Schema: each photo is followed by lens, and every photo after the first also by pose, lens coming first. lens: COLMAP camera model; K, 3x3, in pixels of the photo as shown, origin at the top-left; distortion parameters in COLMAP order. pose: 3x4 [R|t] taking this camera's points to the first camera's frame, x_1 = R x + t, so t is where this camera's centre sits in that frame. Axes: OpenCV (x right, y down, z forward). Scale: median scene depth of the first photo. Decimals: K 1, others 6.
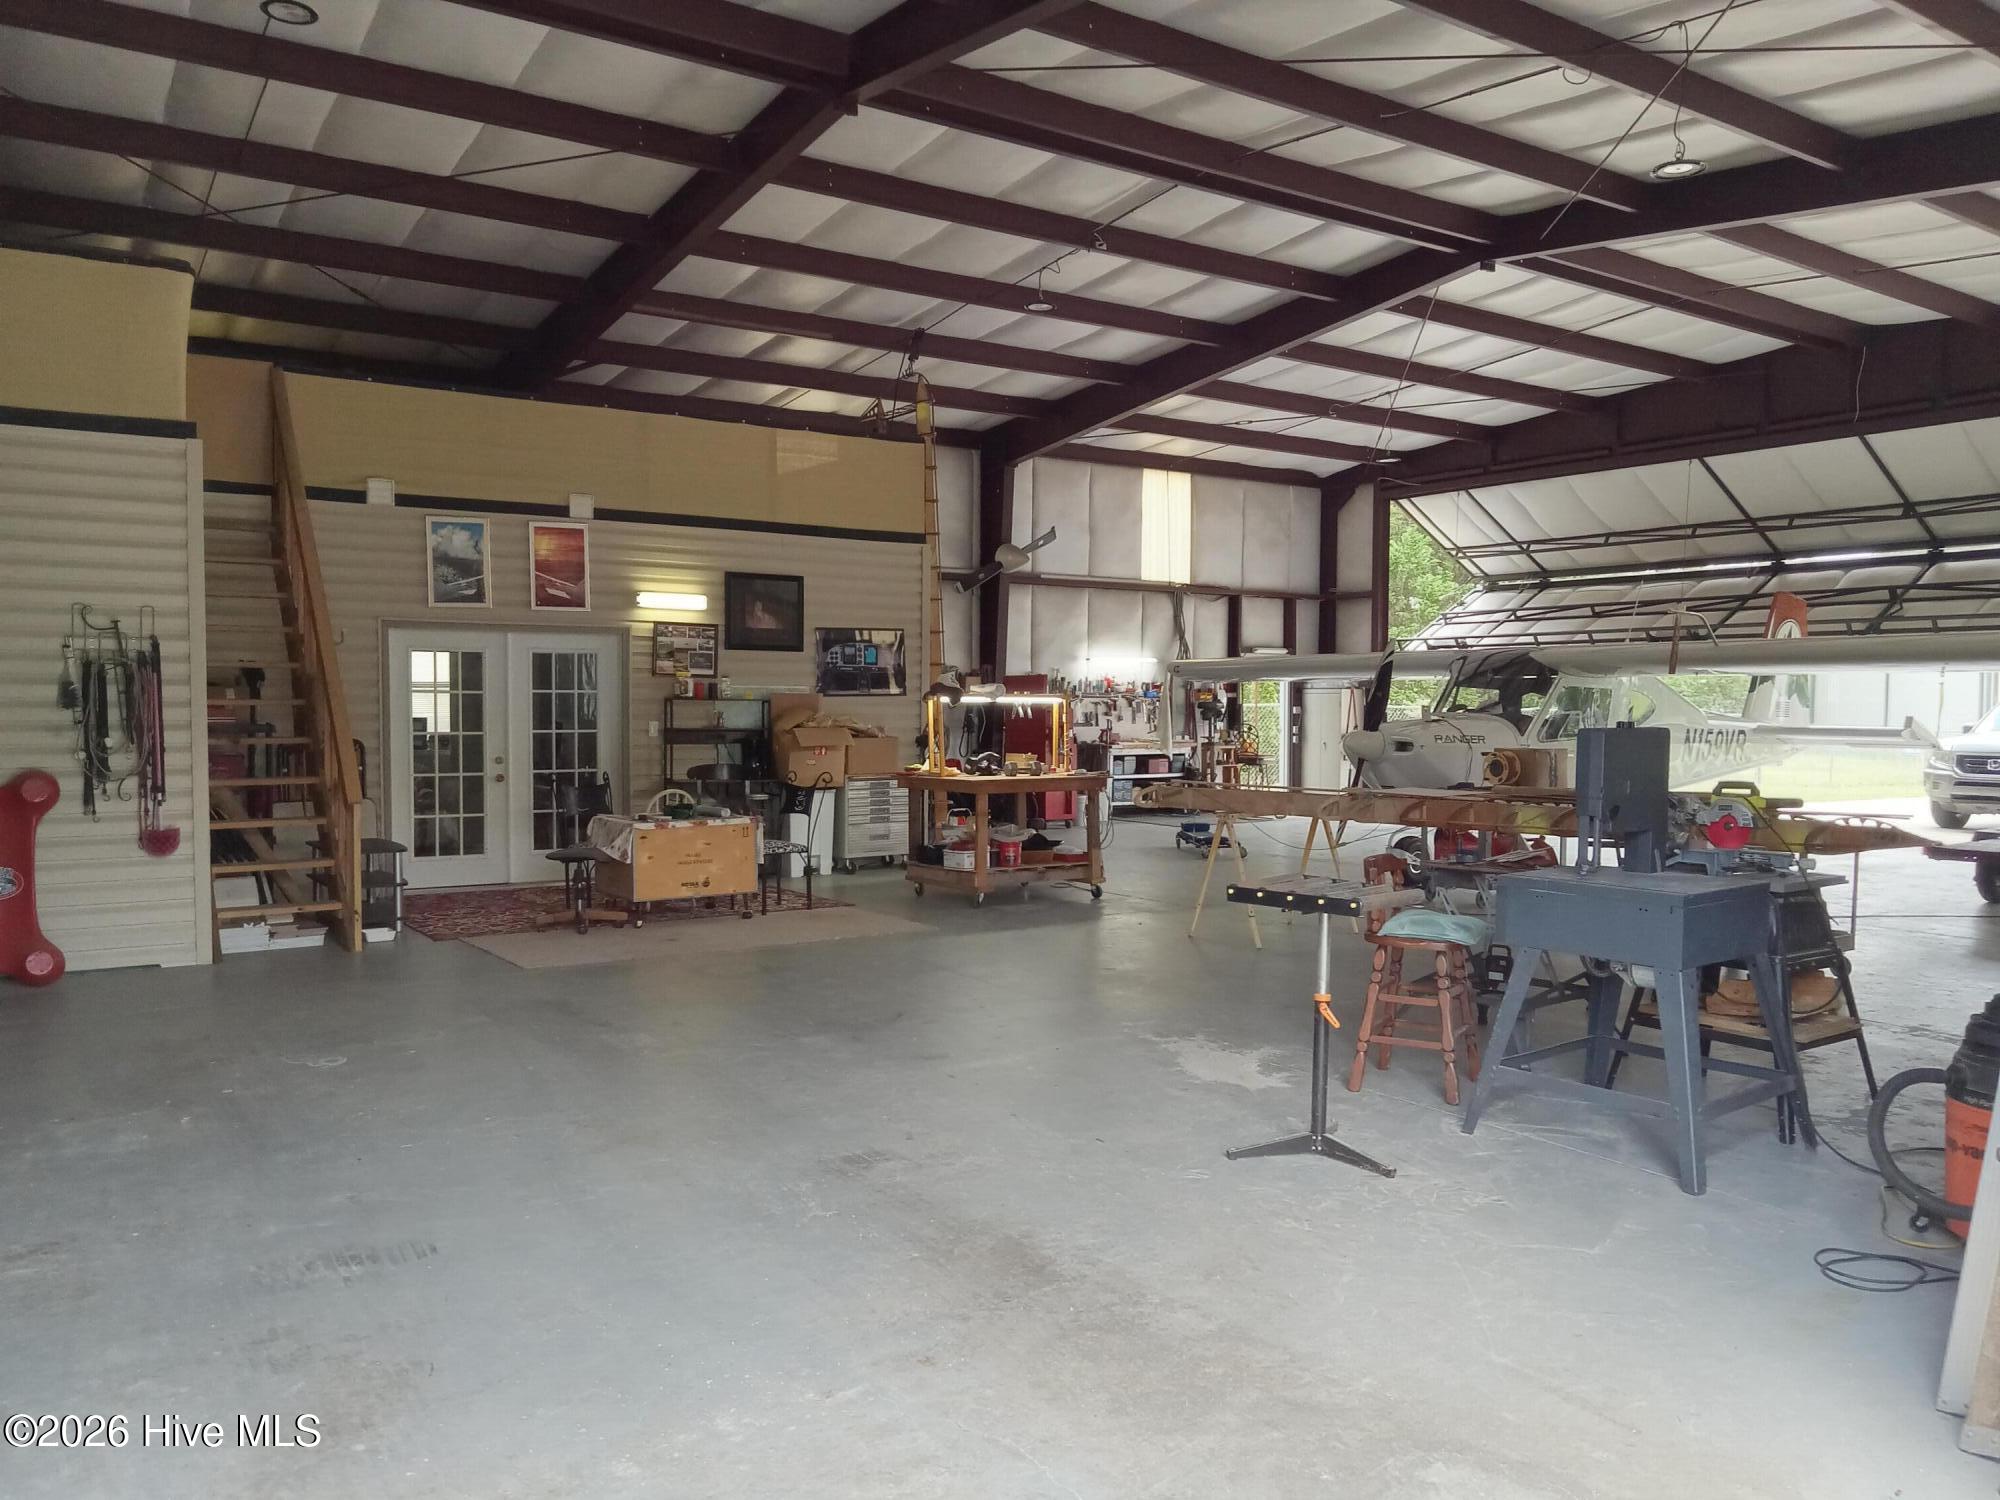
lens RADIAL K [[1526.3, 0, 1001.1], [0, 1526.3, 753.5], [0, 0, 1]] dist [-0.012826, -0.005429]
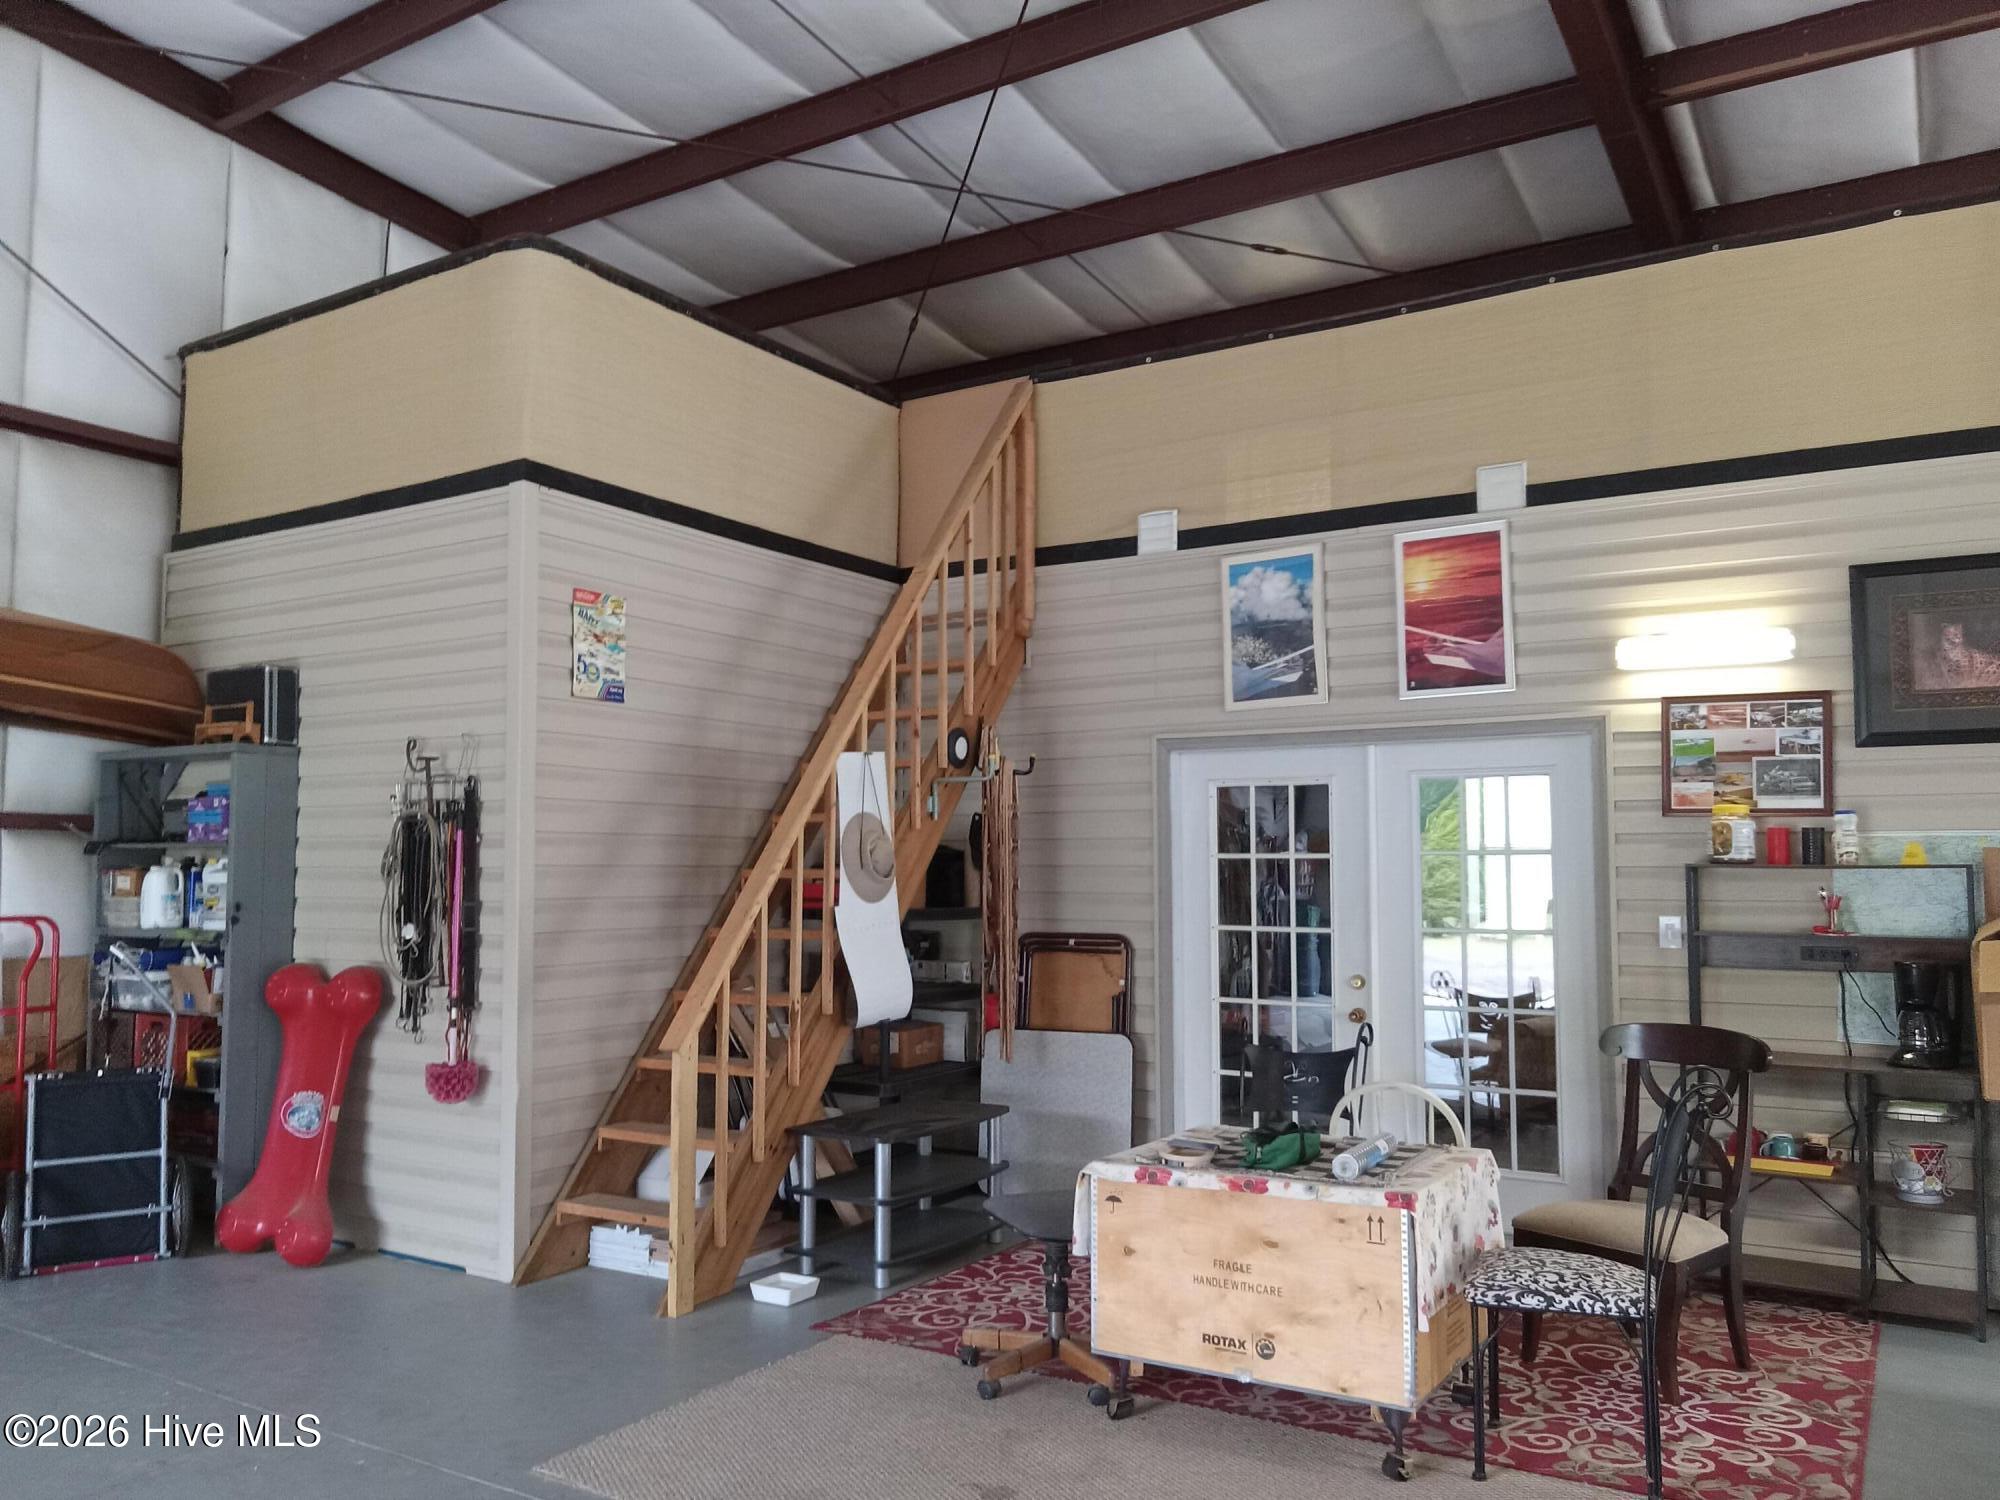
lens RADIAL K [[1526.3, 0, 1000.8], [0, 1526.3, 749.9], [0, 0, 1]] dist [-0.012826, -0.005429]
pose [[0.390614, -0.078366, -0.917213, 0.120233], [-0.031214, 0.994669, -0.098277, -0.020342], [0.920025, 0.067018, 0.386086, 0.668103]]
